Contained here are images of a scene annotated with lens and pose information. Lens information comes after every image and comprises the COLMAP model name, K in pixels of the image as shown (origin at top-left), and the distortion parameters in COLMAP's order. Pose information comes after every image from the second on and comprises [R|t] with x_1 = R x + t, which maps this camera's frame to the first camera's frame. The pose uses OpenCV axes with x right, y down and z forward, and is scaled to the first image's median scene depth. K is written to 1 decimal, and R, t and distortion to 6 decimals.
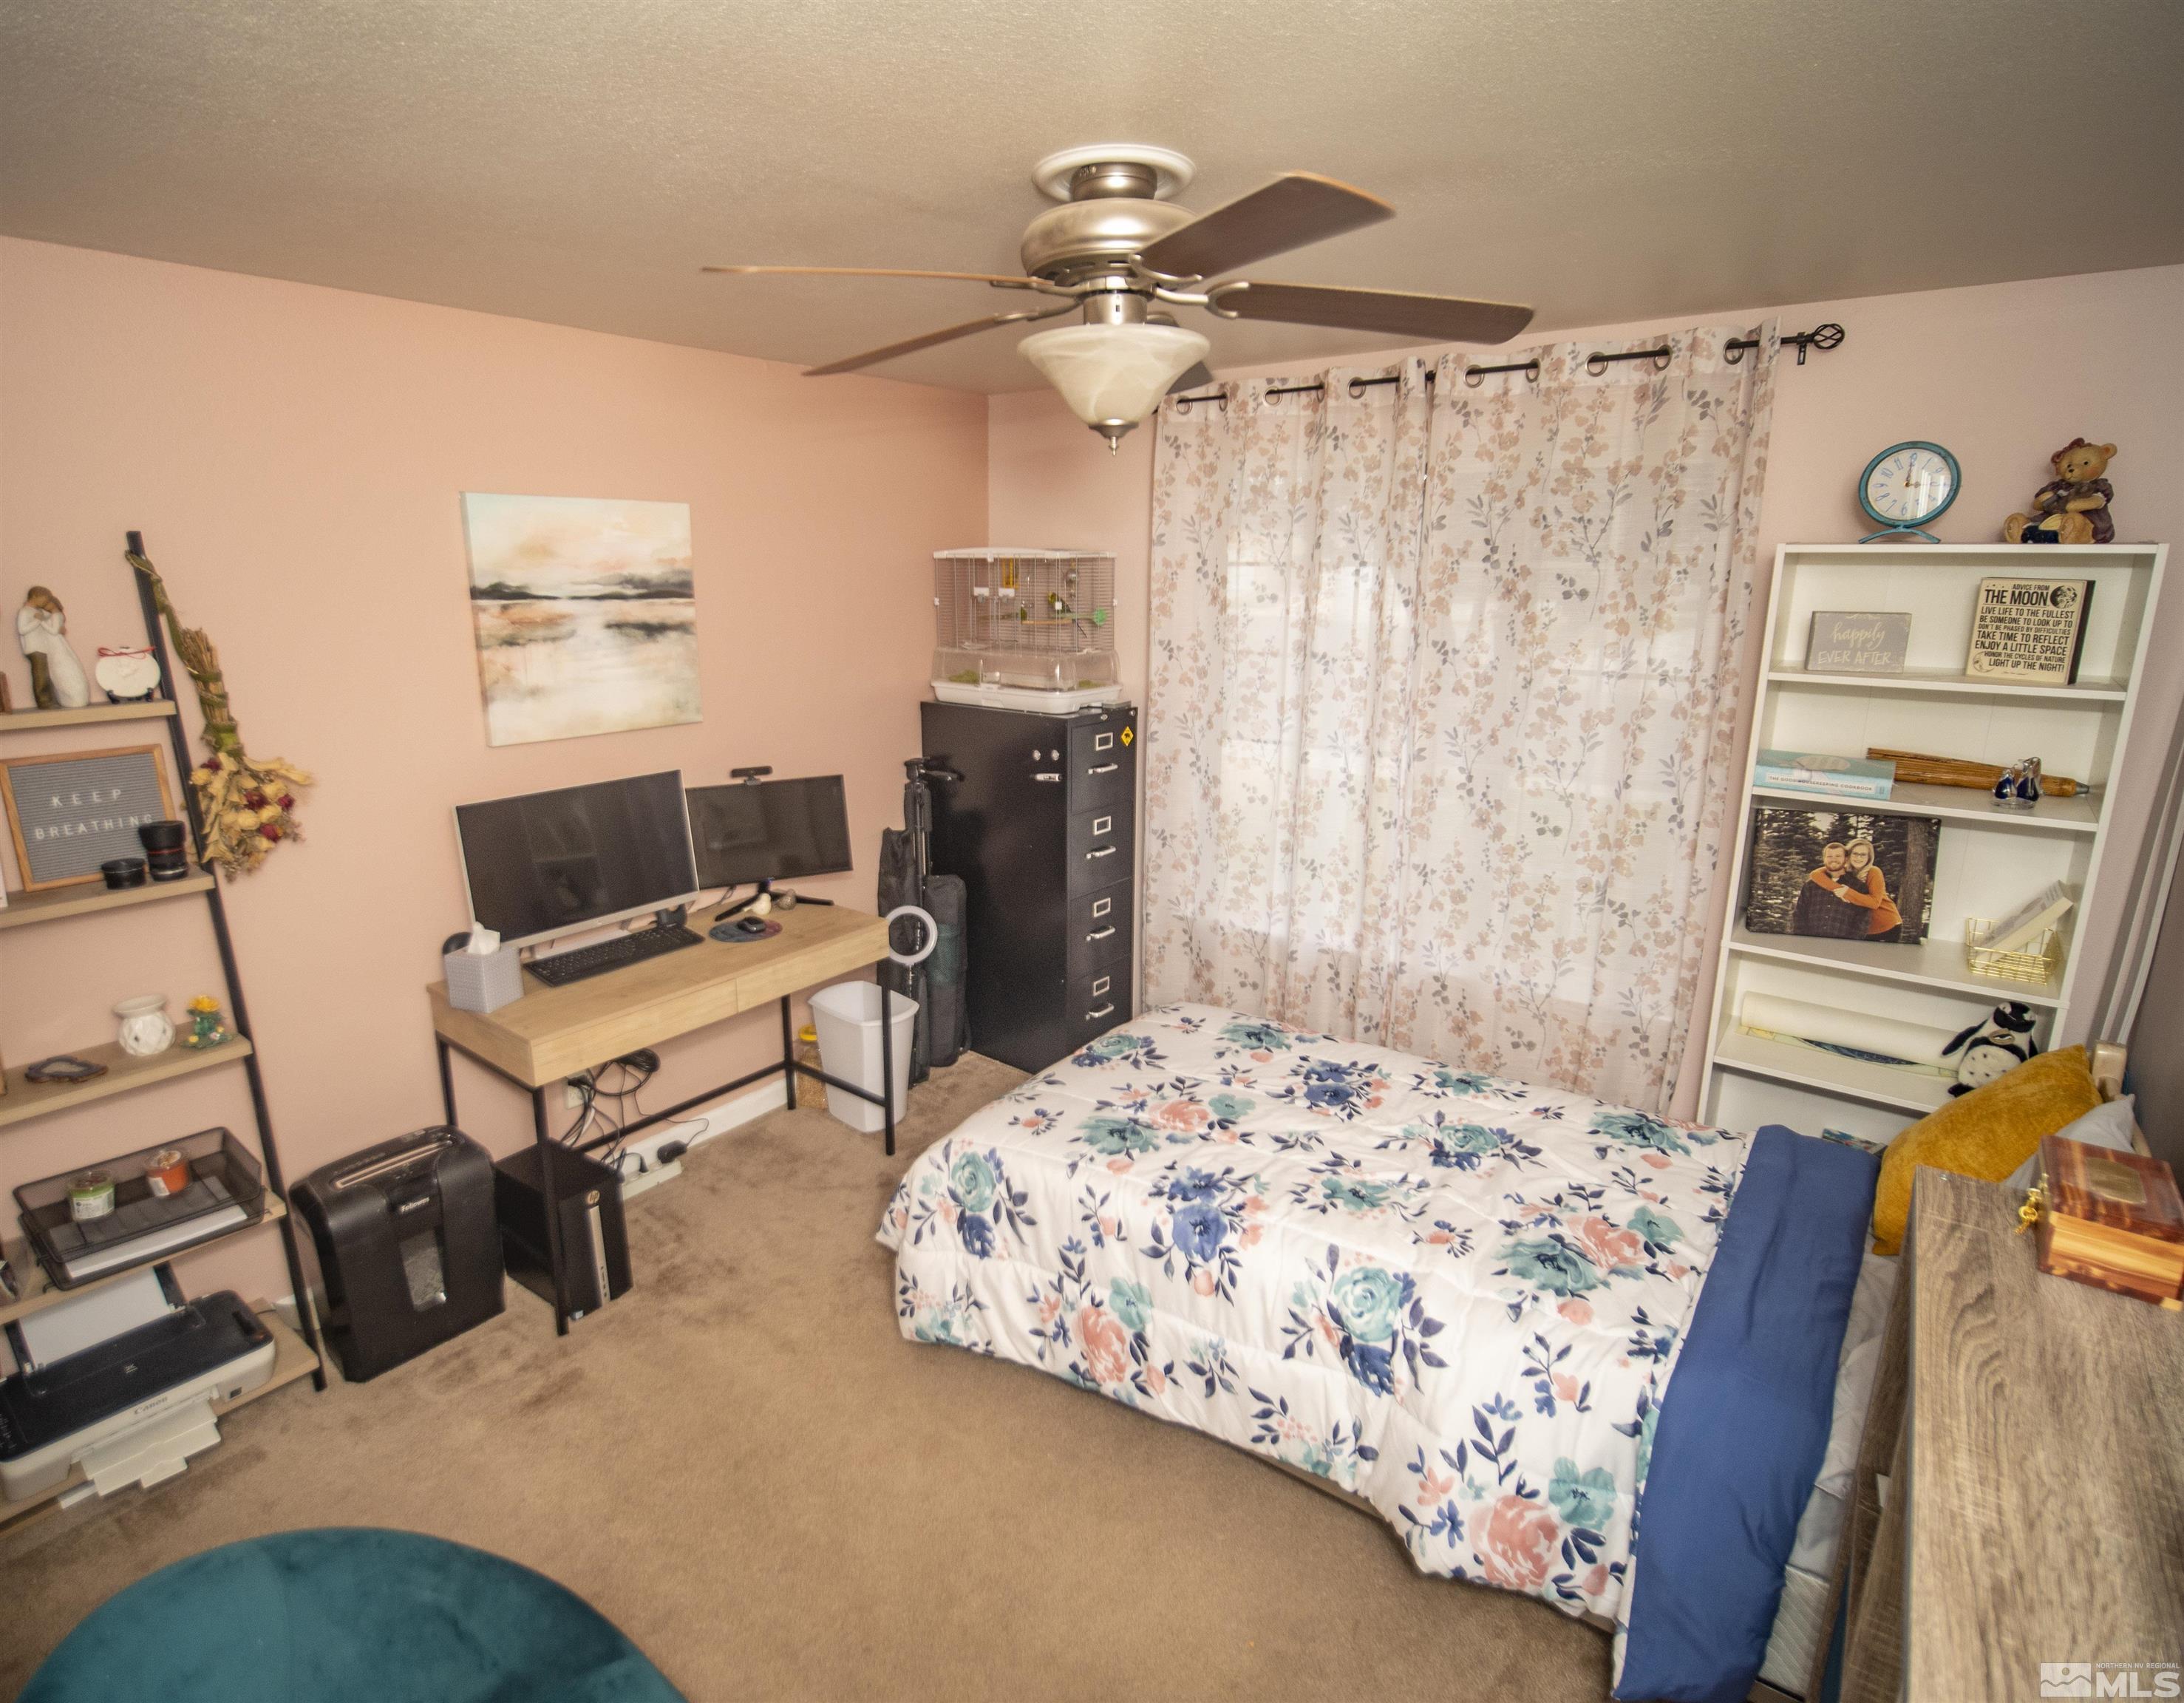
lens RADIAL K [[1137.7, 0, 1086.7], [0, 1137.7, 821.6], [0, 0, 1]] dist [-0.001507, -0.001206]
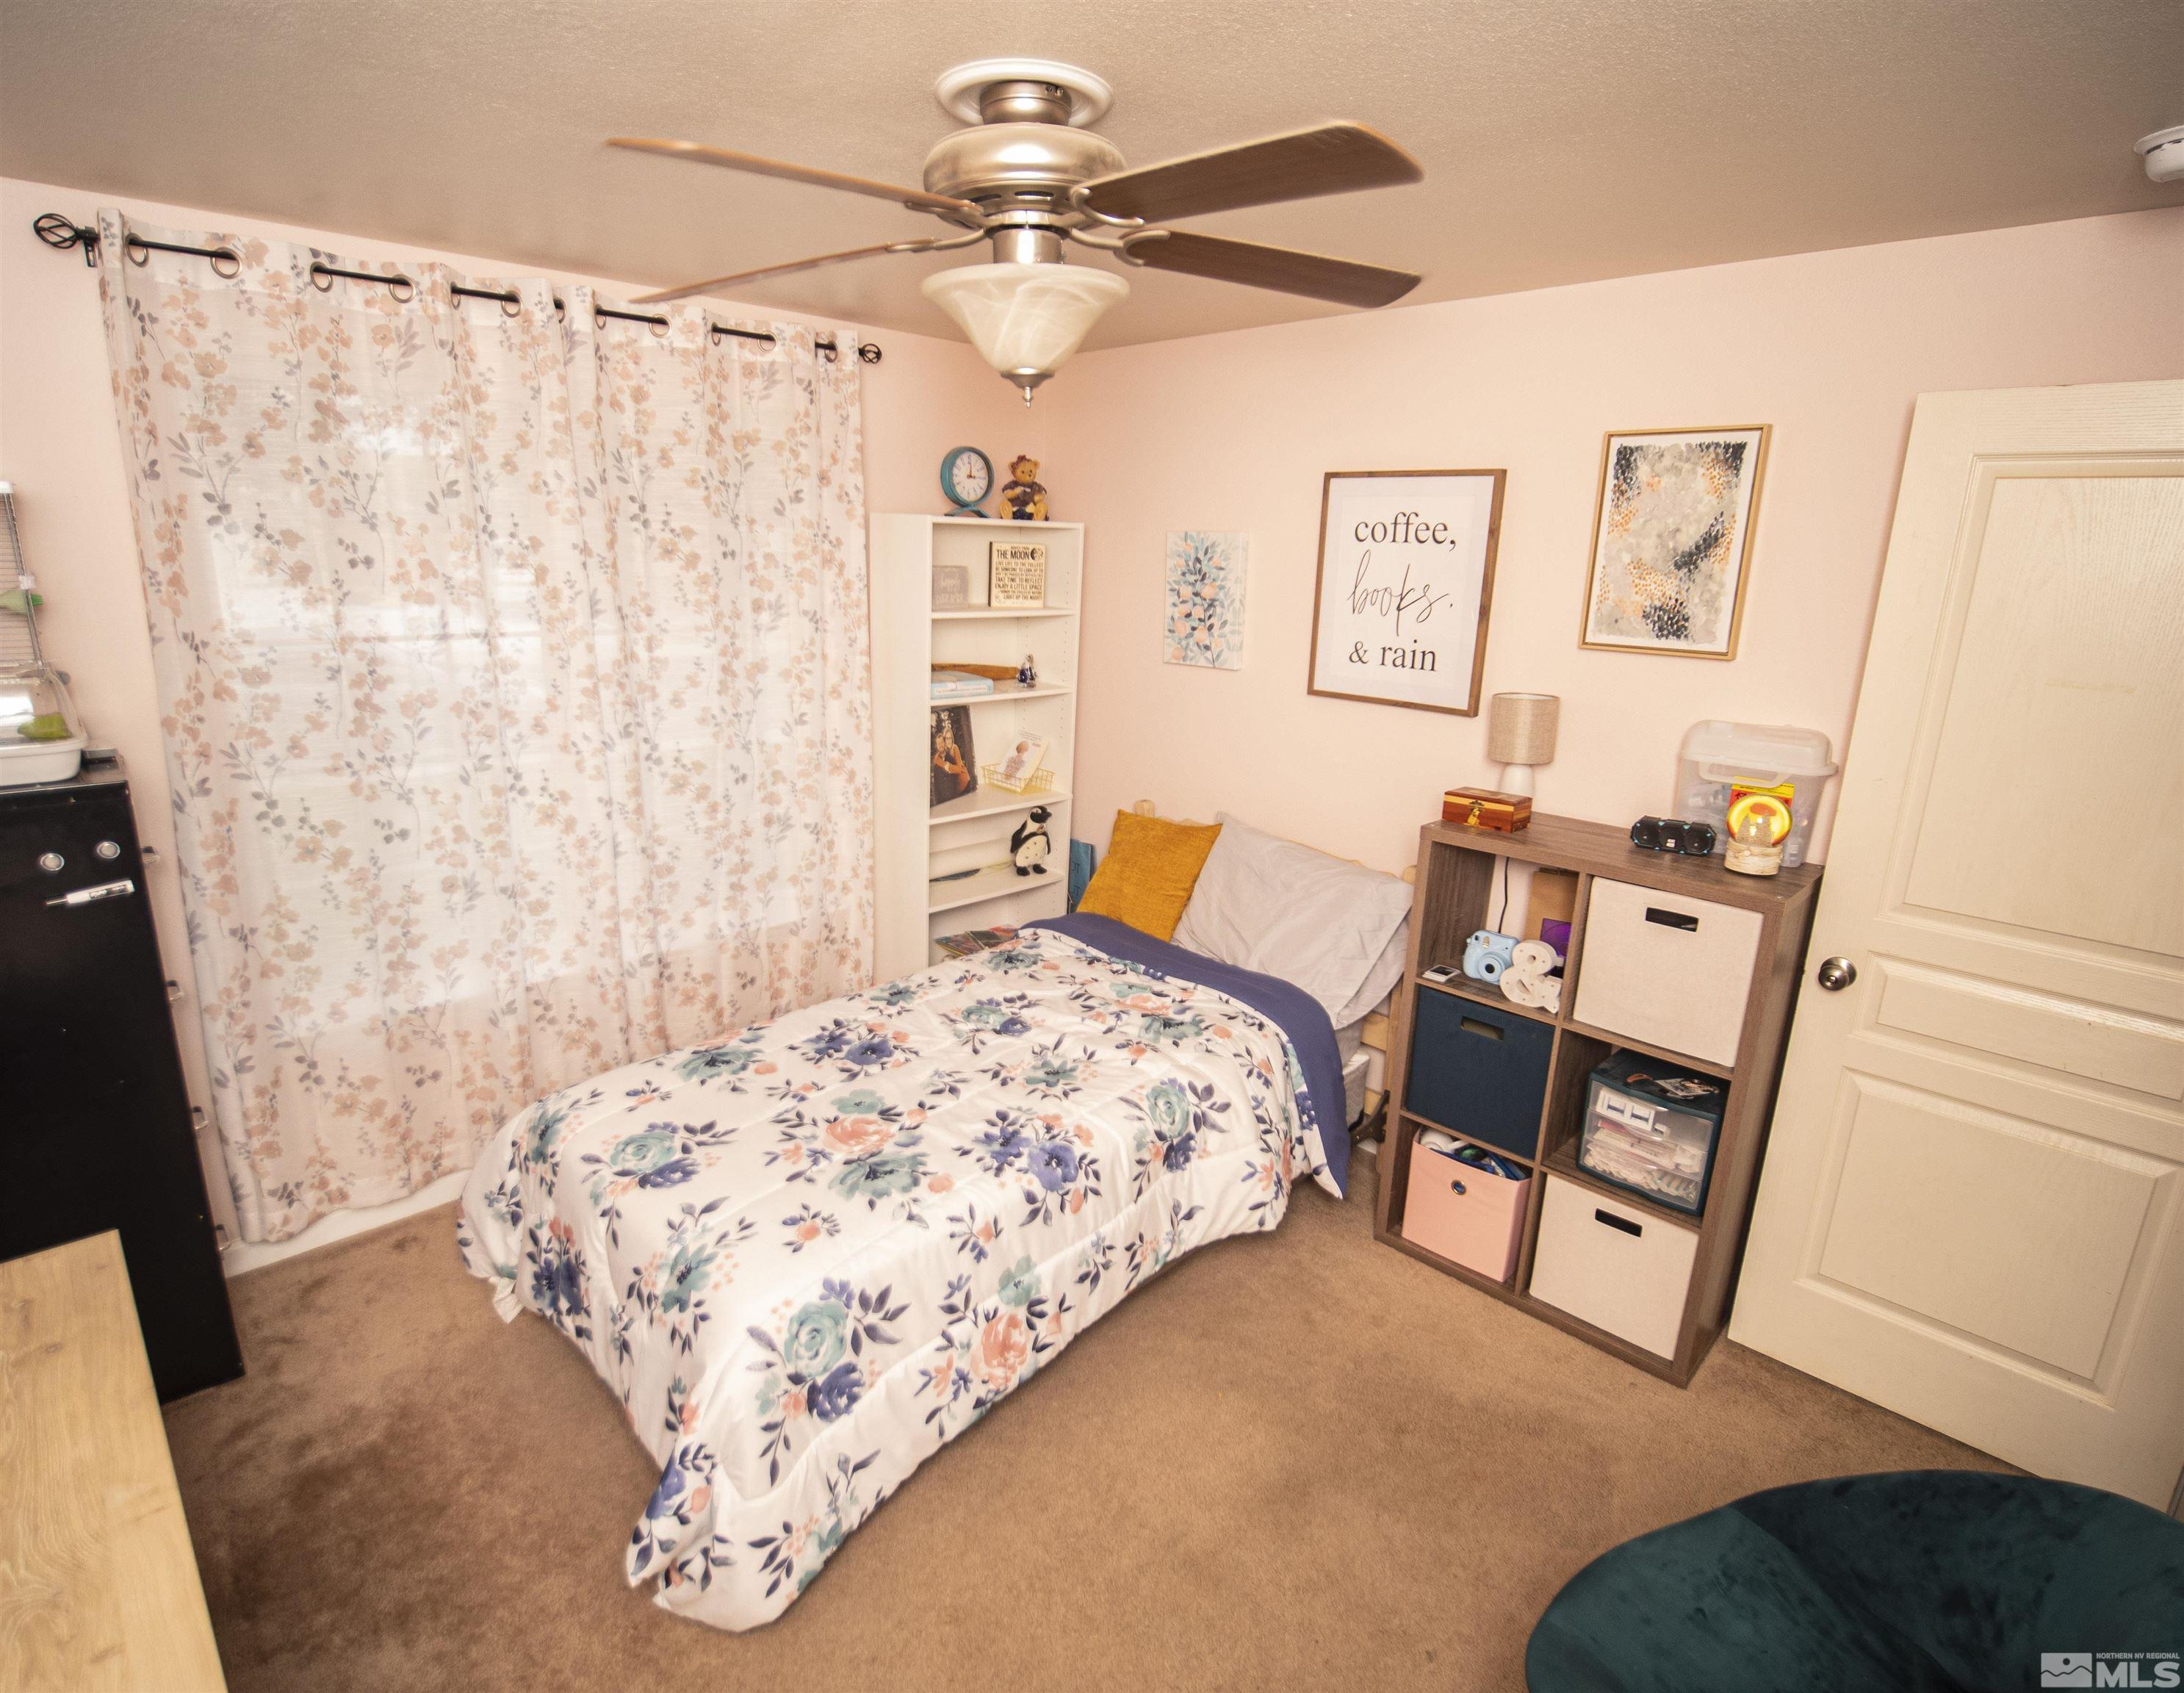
lens RADIAL K [[1092.4, 0, 1092.0], [0, 1092.4, 846.5], [0, 0, 1]] dist [-0.027050, 0.000140]
pose [[0.140933, -0.255064, 0.956598, -0.676552], [0.198644, 0.953878, 0.225073, -0.121096], [-0.969886, 0.158302, 0.185100, 0.632349]]
